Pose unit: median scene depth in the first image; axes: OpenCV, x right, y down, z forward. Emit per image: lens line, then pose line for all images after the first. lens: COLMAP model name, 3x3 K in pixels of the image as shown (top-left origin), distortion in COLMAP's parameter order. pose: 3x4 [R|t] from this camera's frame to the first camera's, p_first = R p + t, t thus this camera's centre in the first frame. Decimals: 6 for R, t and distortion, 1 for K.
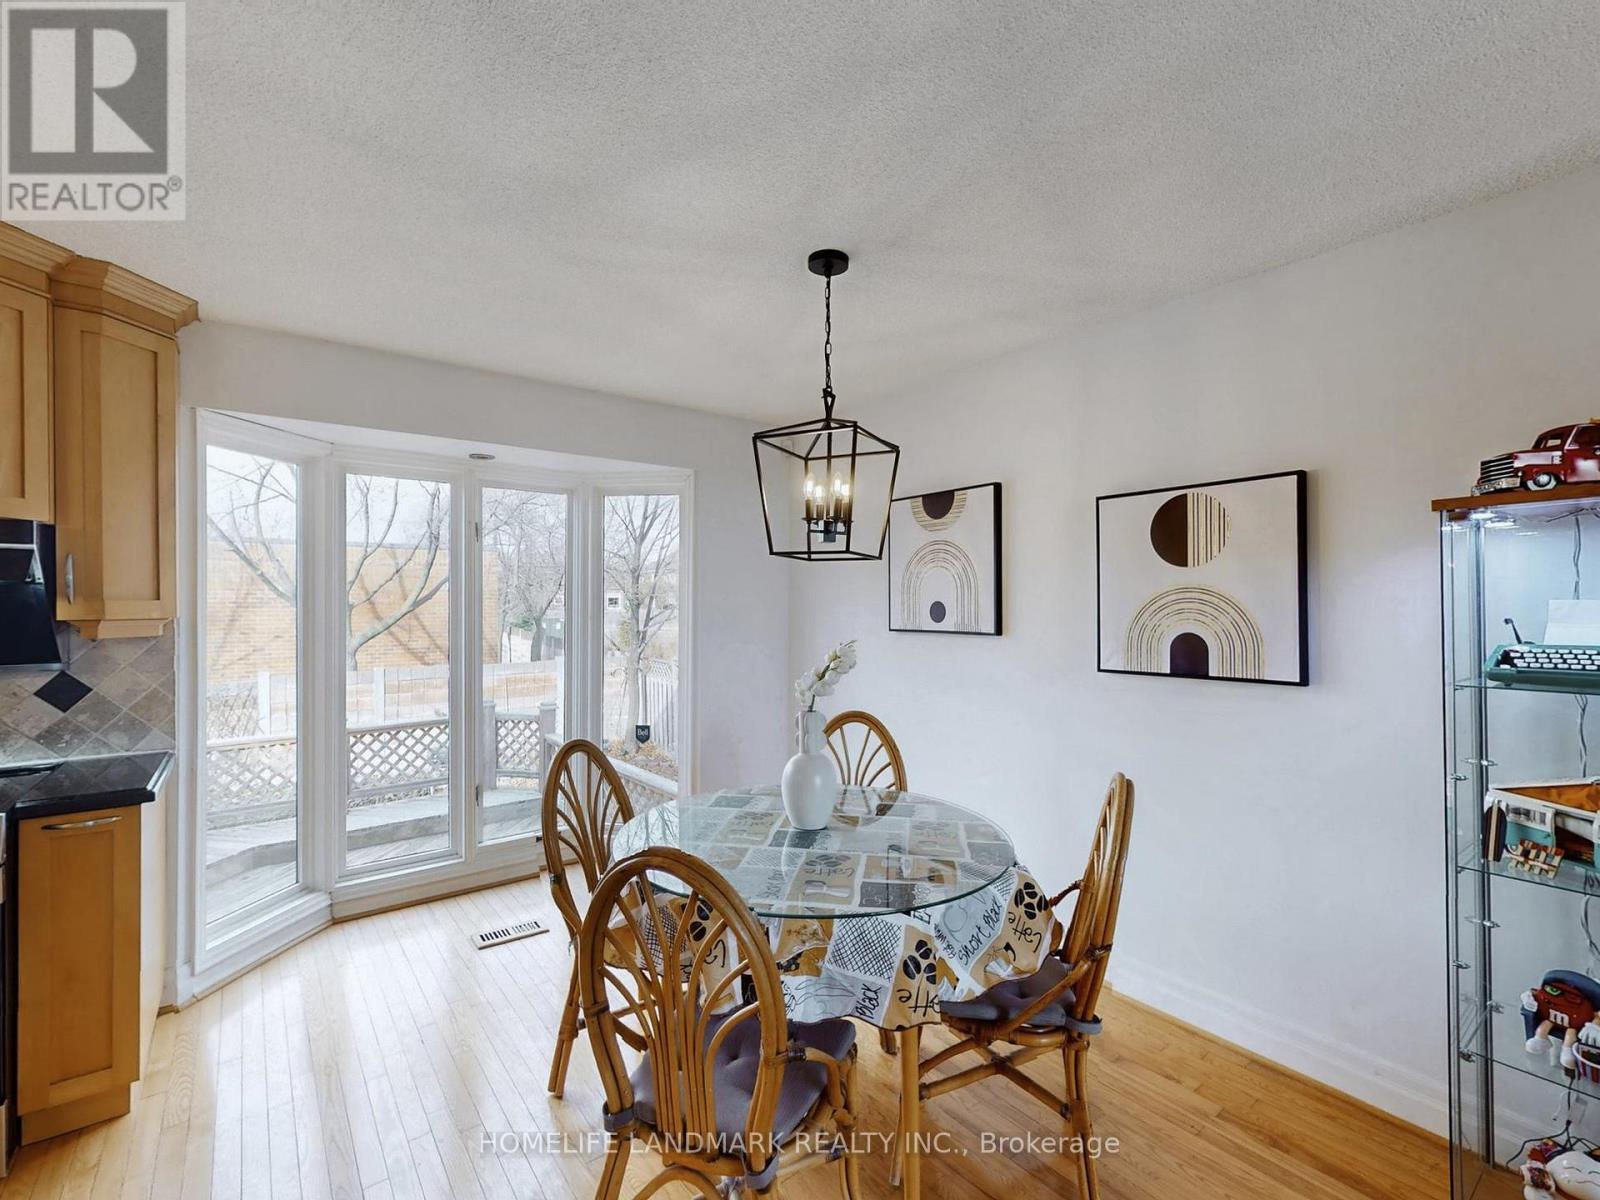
lens RADIAL K [[722.4, 0, 813.4], [0, 722.4, 602.1], [0, 0, 1]] dist [0.001764, 0.000425]
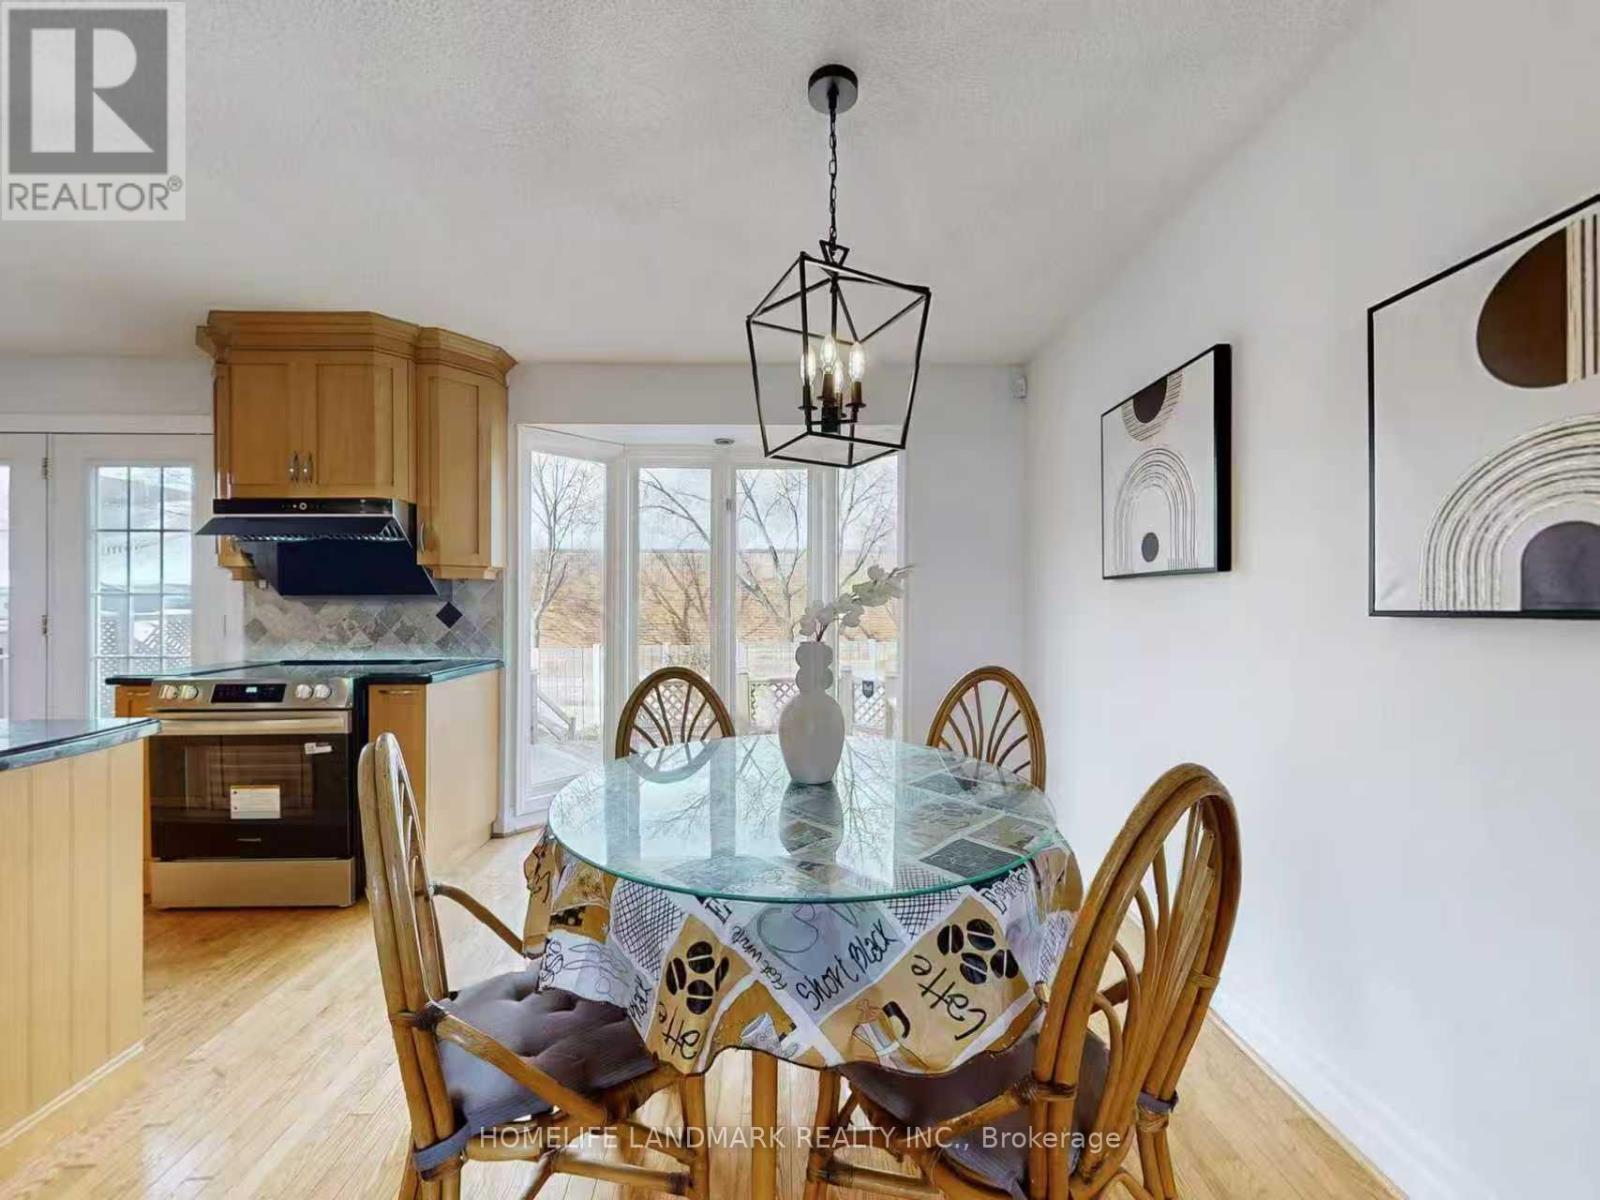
lens RADIAL K [[618.4, 0, 803.3], [0, 618.4, 602.5], [0, 0, 1]] dist [0.000314, 0.000593]
pose [[0.795426, -0.002279, -0.606046, 0.377432], [0.000870, 0.999996, -0.002619, 0.098296], [0.606050, 0.001556, 0.795425, 0.389404]]
